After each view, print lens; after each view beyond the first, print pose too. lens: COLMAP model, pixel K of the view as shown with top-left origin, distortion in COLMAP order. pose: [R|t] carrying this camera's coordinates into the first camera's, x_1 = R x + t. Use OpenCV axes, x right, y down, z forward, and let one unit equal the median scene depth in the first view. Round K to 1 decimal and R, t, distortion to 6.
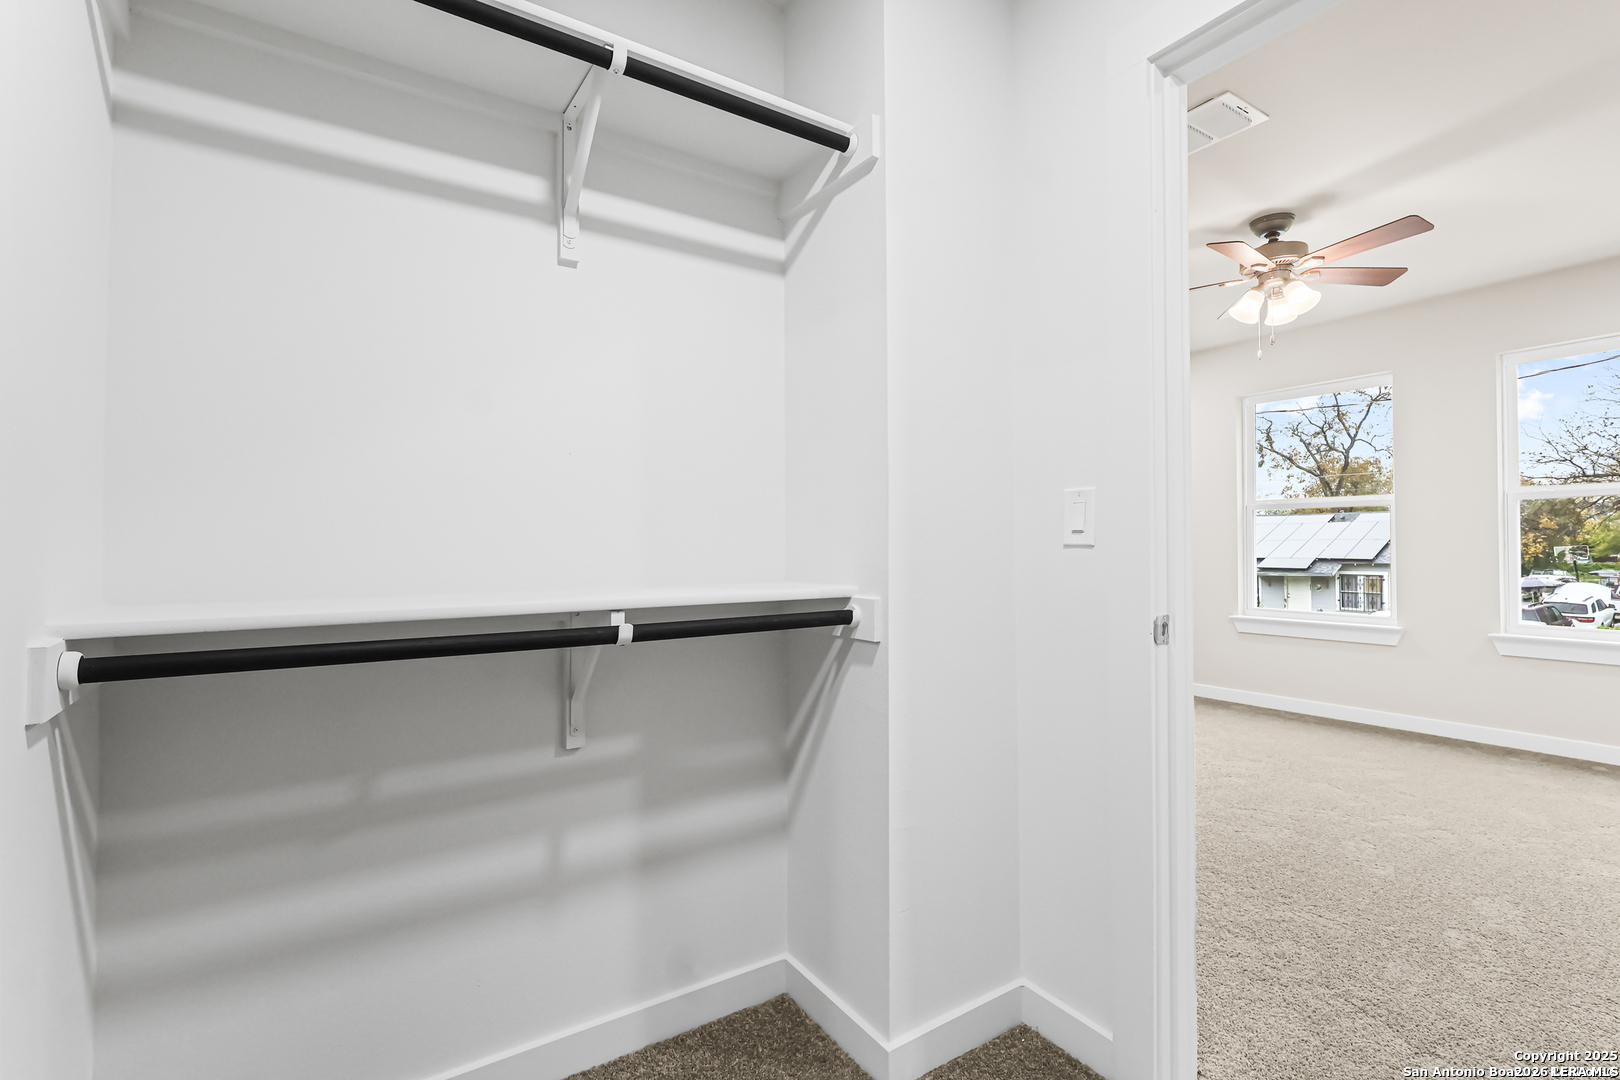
lens RADIAL K [[747.3, 0, 811.1], [0, 747.3, 537.0], [0, 0, 1]] dist [0.002360, 0.000078]
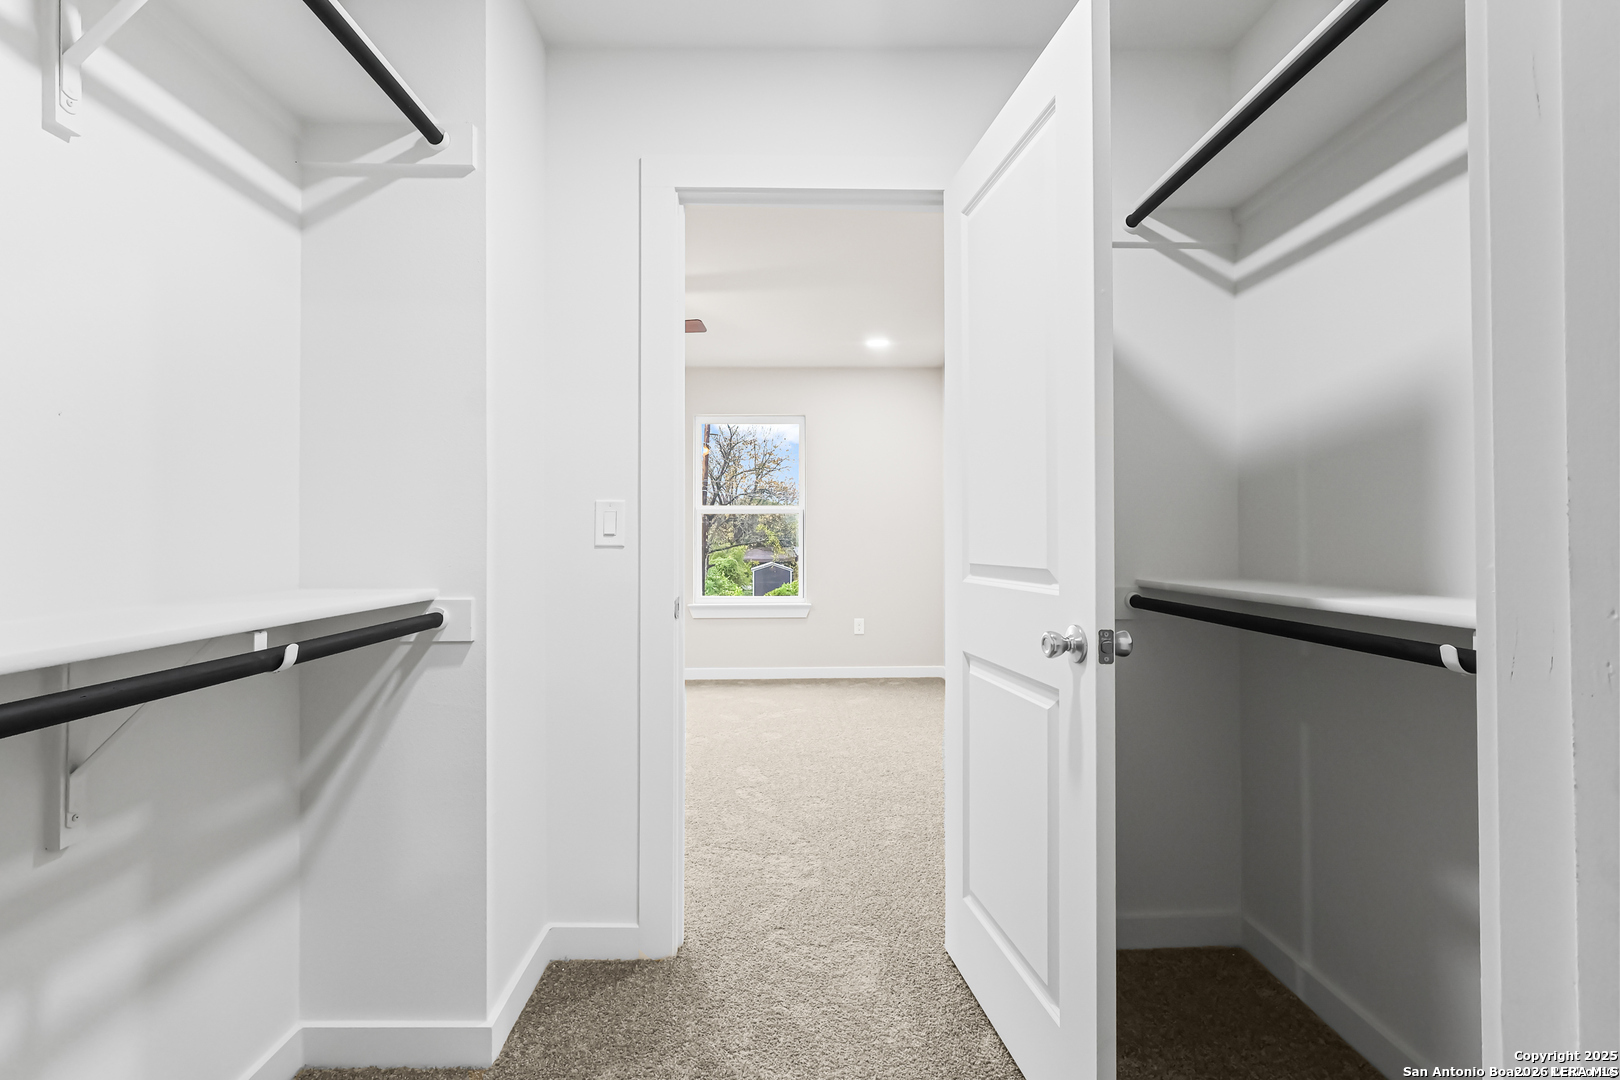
lens RADIAL K [[747.3, 0, 805.8], [0, 747.3, 541.2], [0, 0, 1]] dist [0.002360, 0.000078]
pose [[0.532737, 0.001904, 0.846279, -0.514794], [-0.008722, 0.999957, 0.003241, -0.004054], [-0.846236, -0.009108, 0.532730, 0.063493]]
